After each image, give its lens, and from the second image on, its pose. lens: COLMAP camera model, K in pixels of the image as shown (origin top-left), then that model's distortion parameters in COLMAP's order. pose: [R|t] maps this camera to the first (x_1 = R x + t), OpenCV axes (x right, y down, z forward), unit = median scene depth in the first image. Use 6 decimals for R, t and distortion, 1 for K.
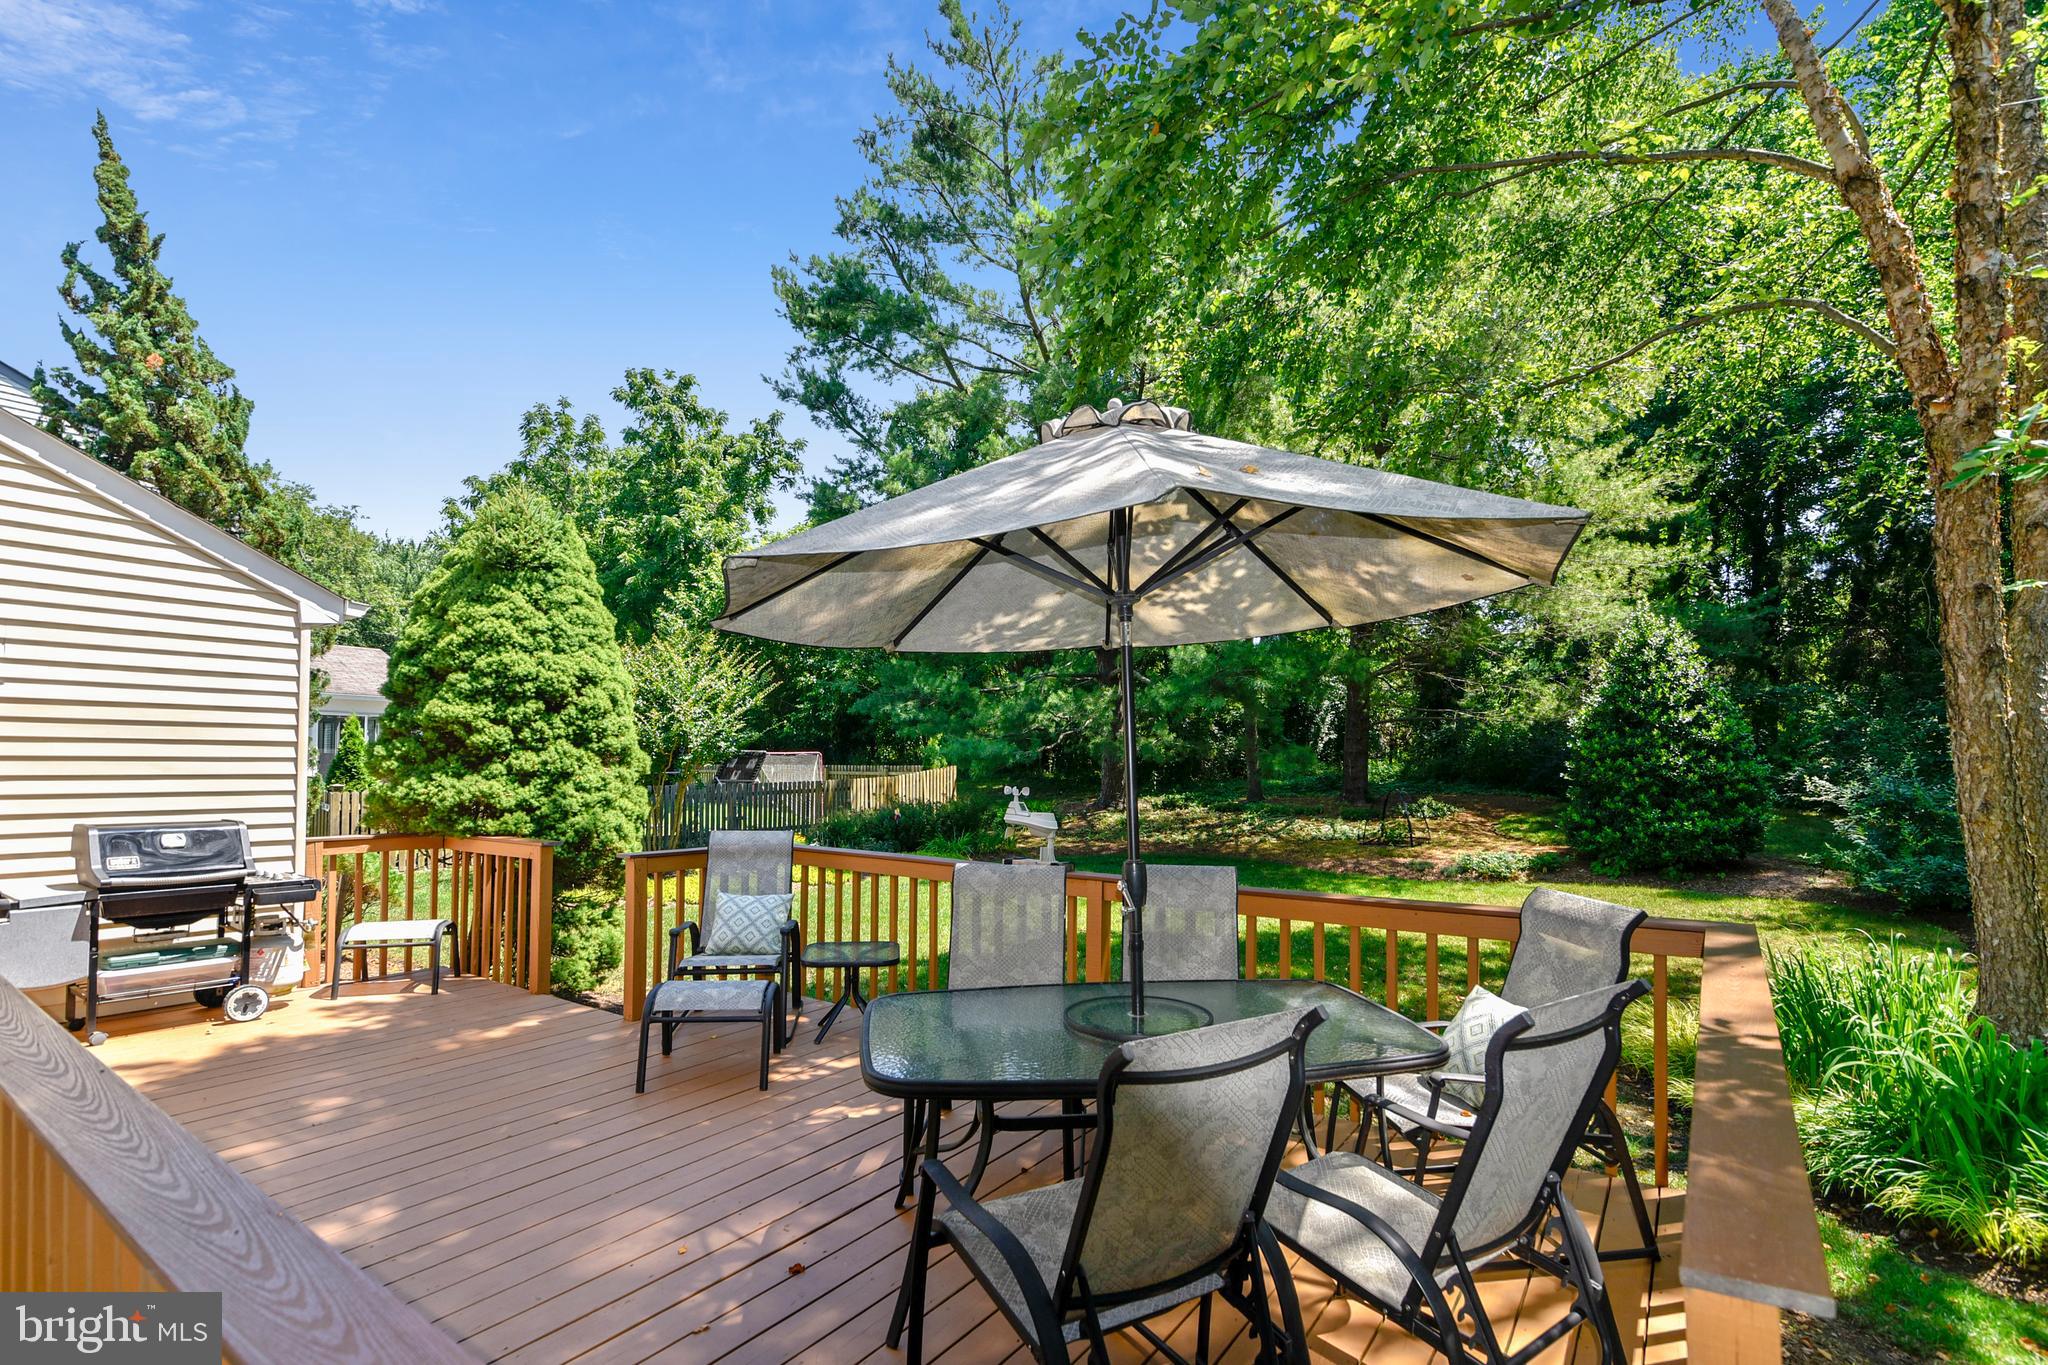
lens RADIAL K [[939.0, 0, 1018.1], [0, 939.0, 694.5], [0, 0, 1]] dist [0.001259, 0.000370]
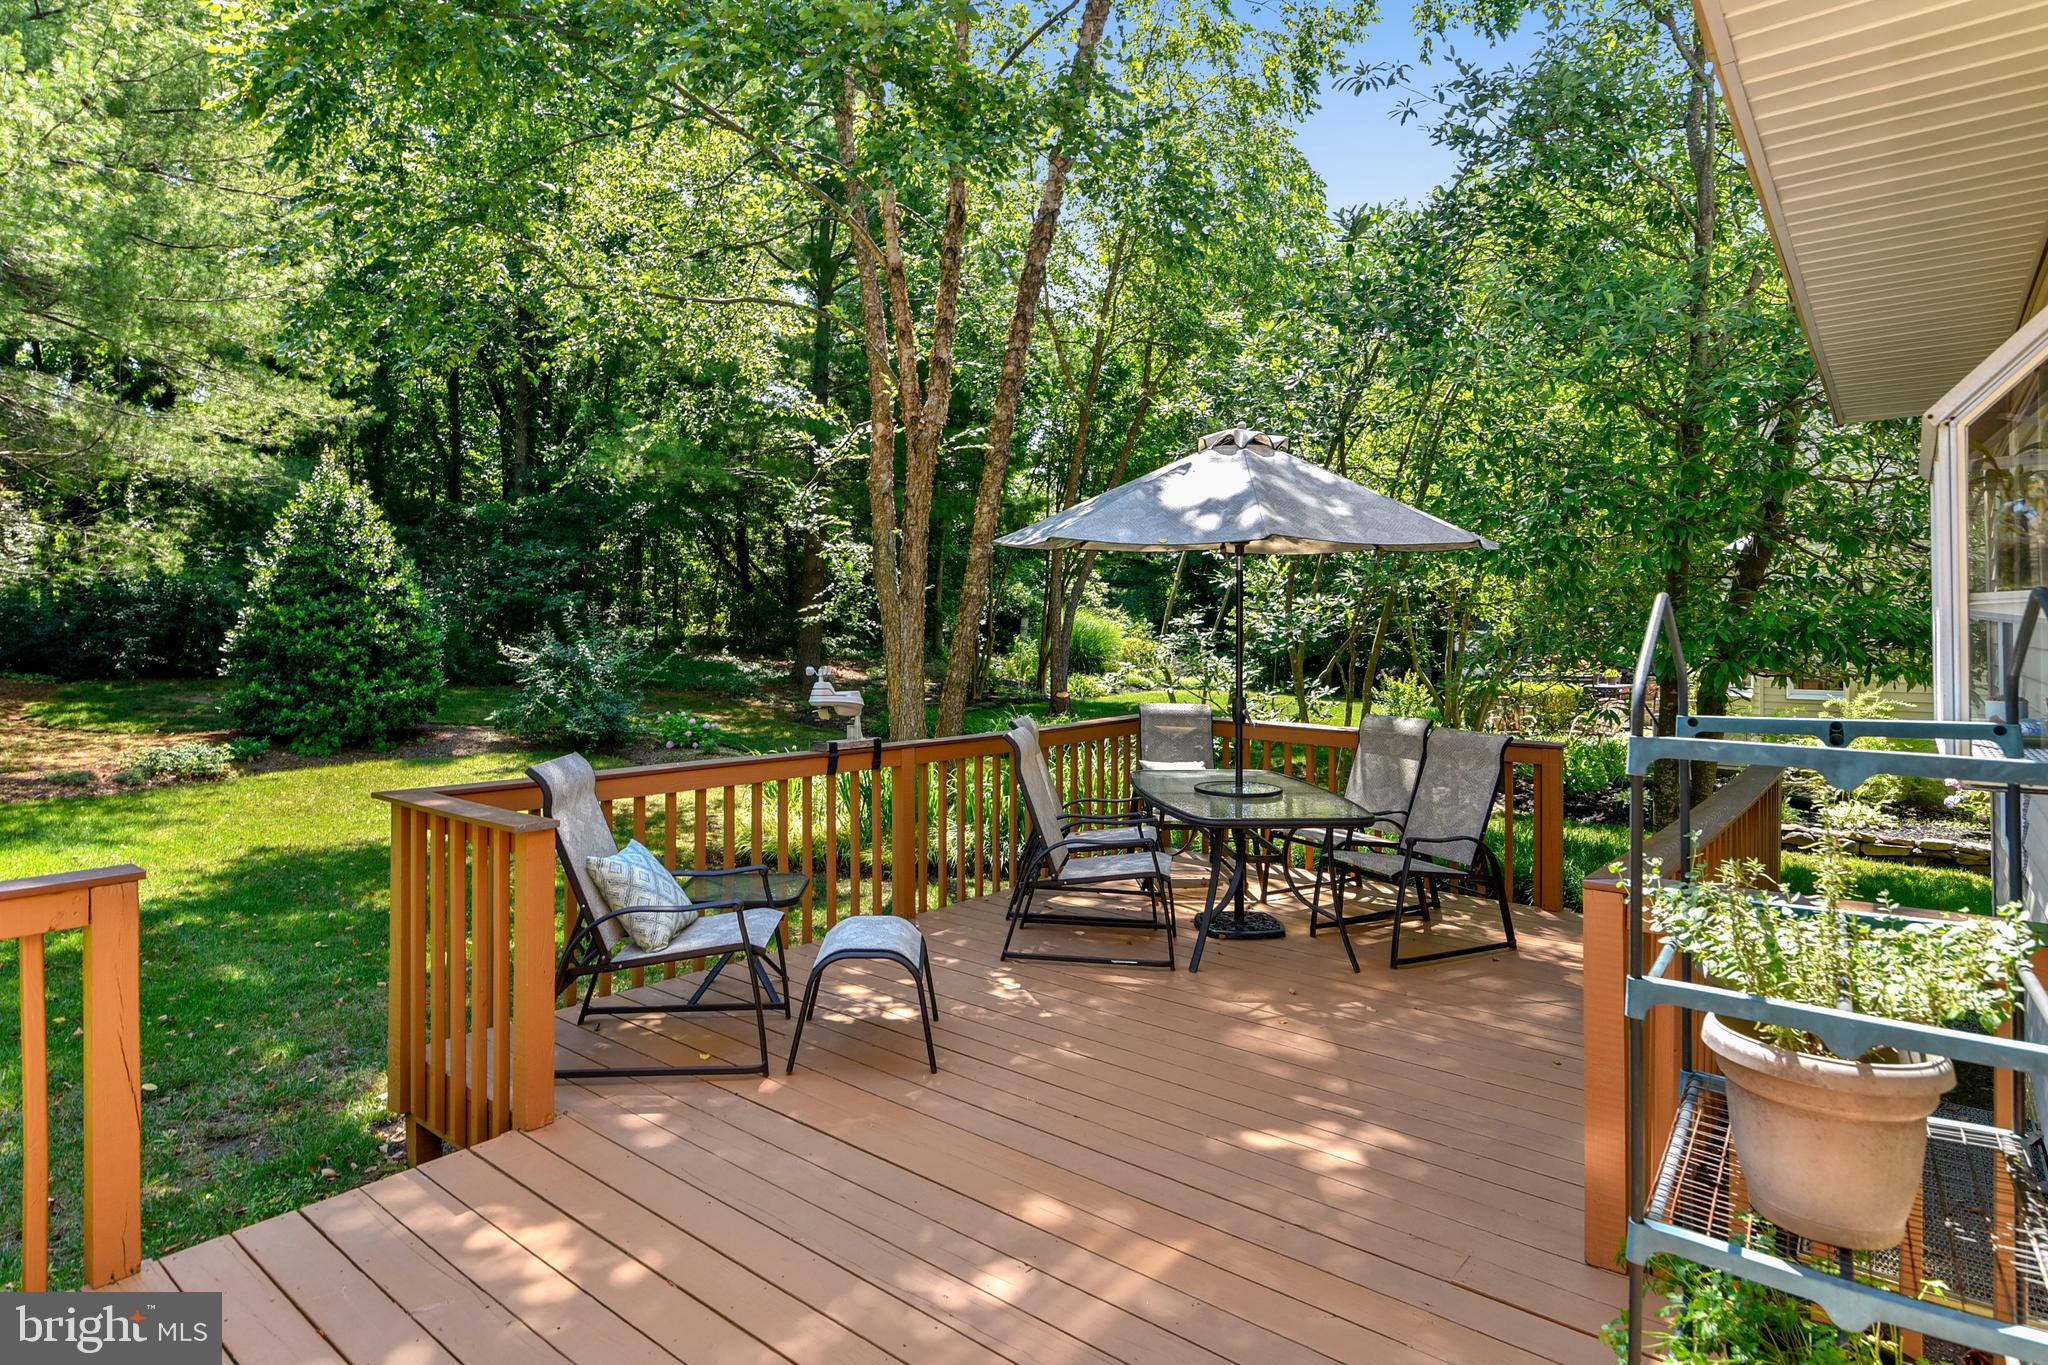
lens RADIAL K [[1086.9, 0, 1019.5], [0, 1086.9, 580.5], [0, 0, 1]] dist [-0.000378, -0.000108]
pose [[0.072300, 0.038169, 0.996652, -0.313502], [-0.068119, 0.997123, -0.033246, 0.010461], [-0.995054, -0.065487, 0.074692, 0.214175]]
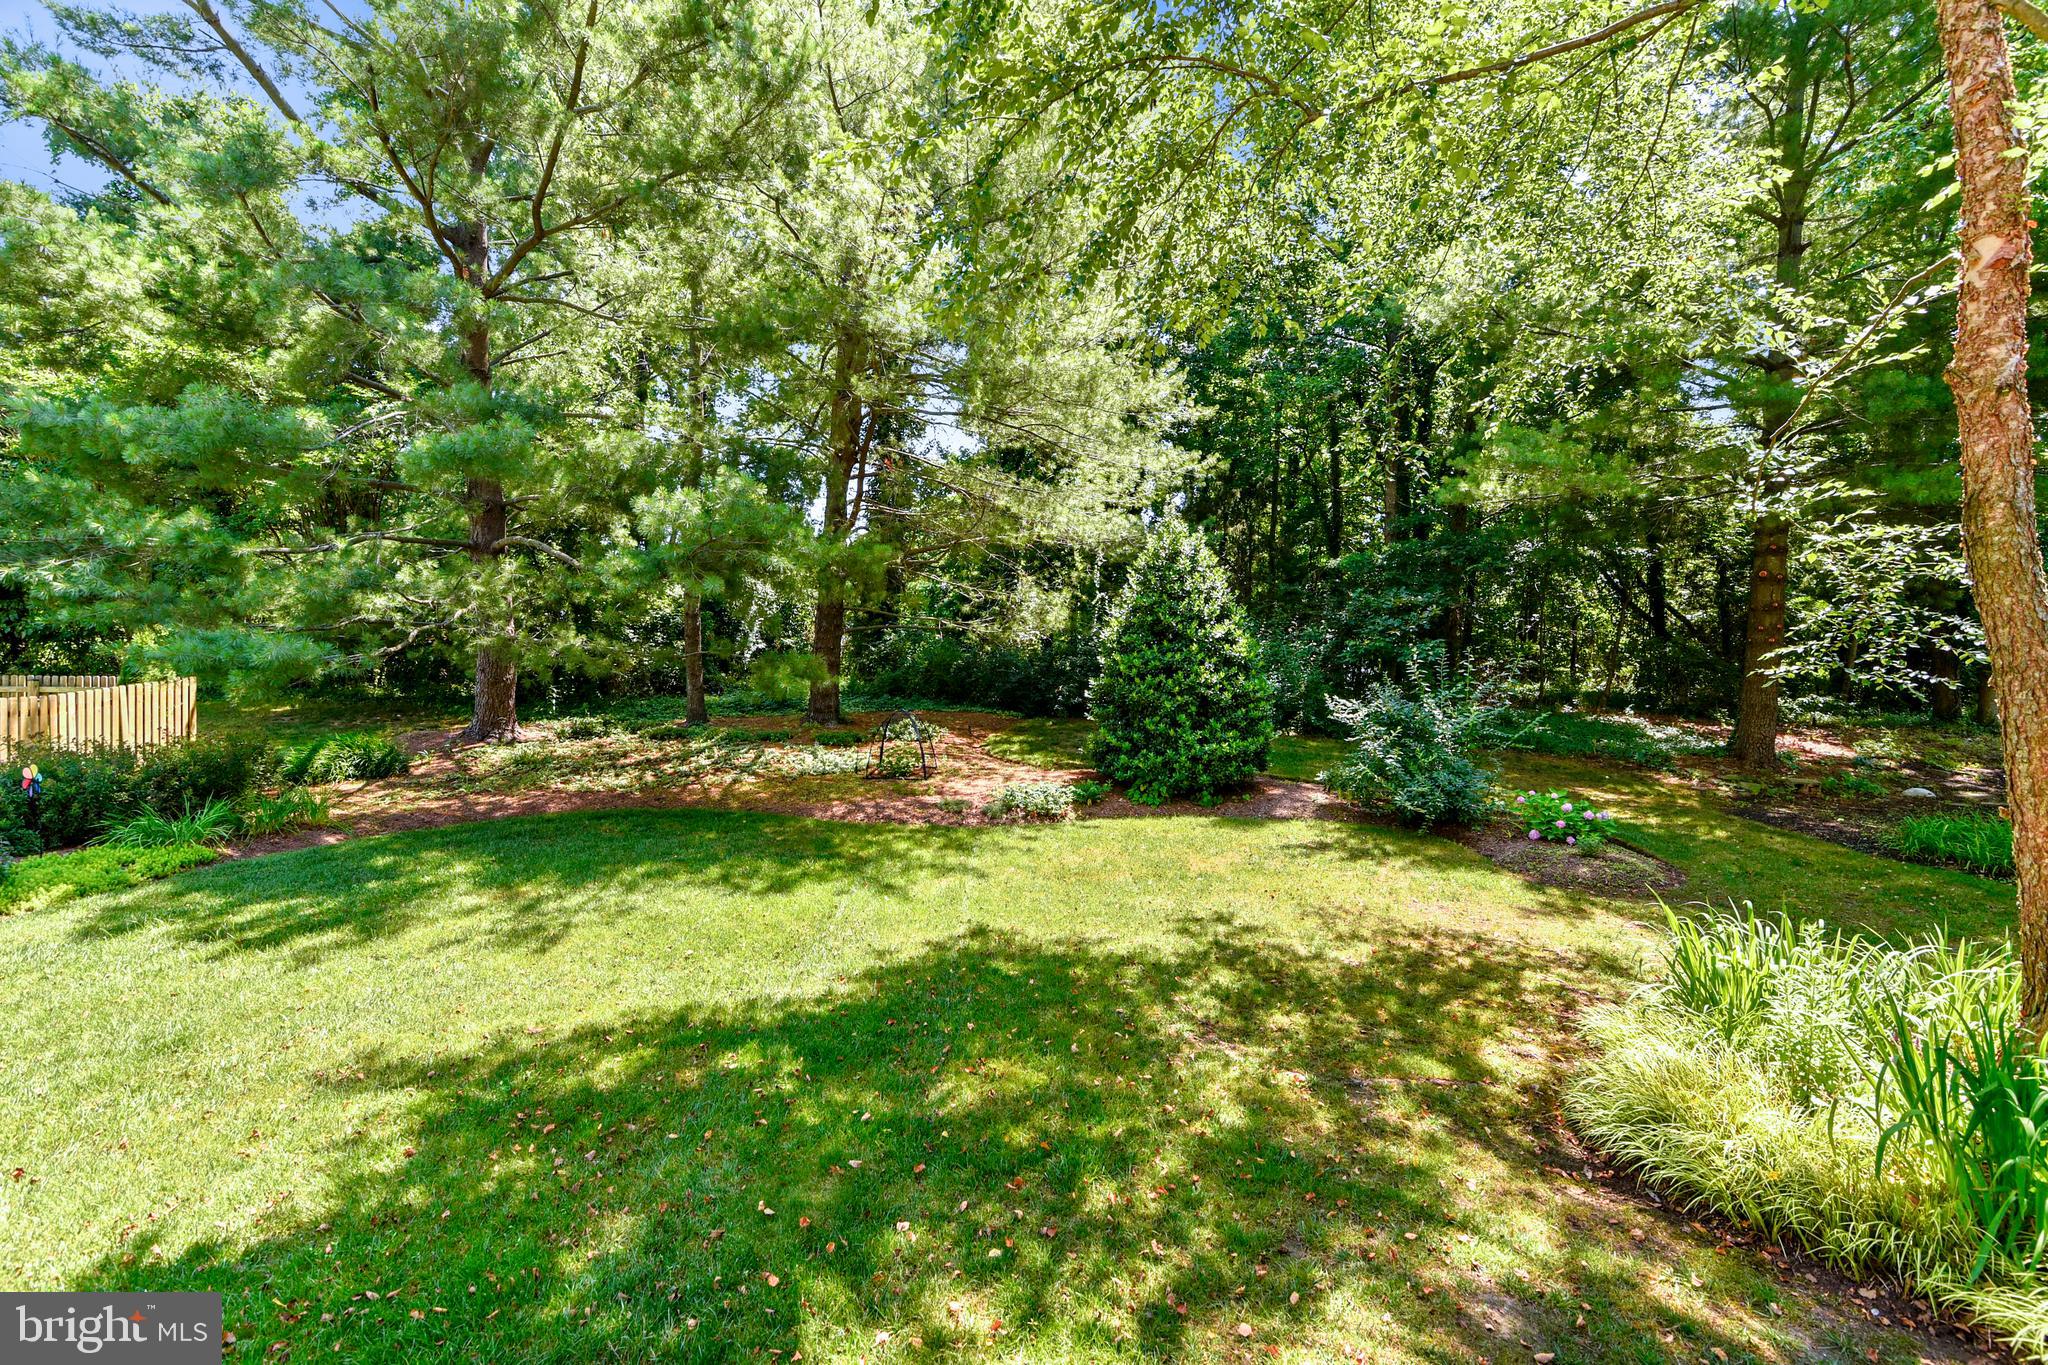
lens RADIAL K [[939.0, 0, 1018.1], [0, 939.0, 694.5], [0, 0, 1]] dist [0.001259, 0.000370]
pose [[0.796097, -0.006836, 0.605131, -0.016832], [-0.050449, 0.995706, 0.077617, 0.019440], [-0.603063, -0.092319, 0.792333, 0.305653]]
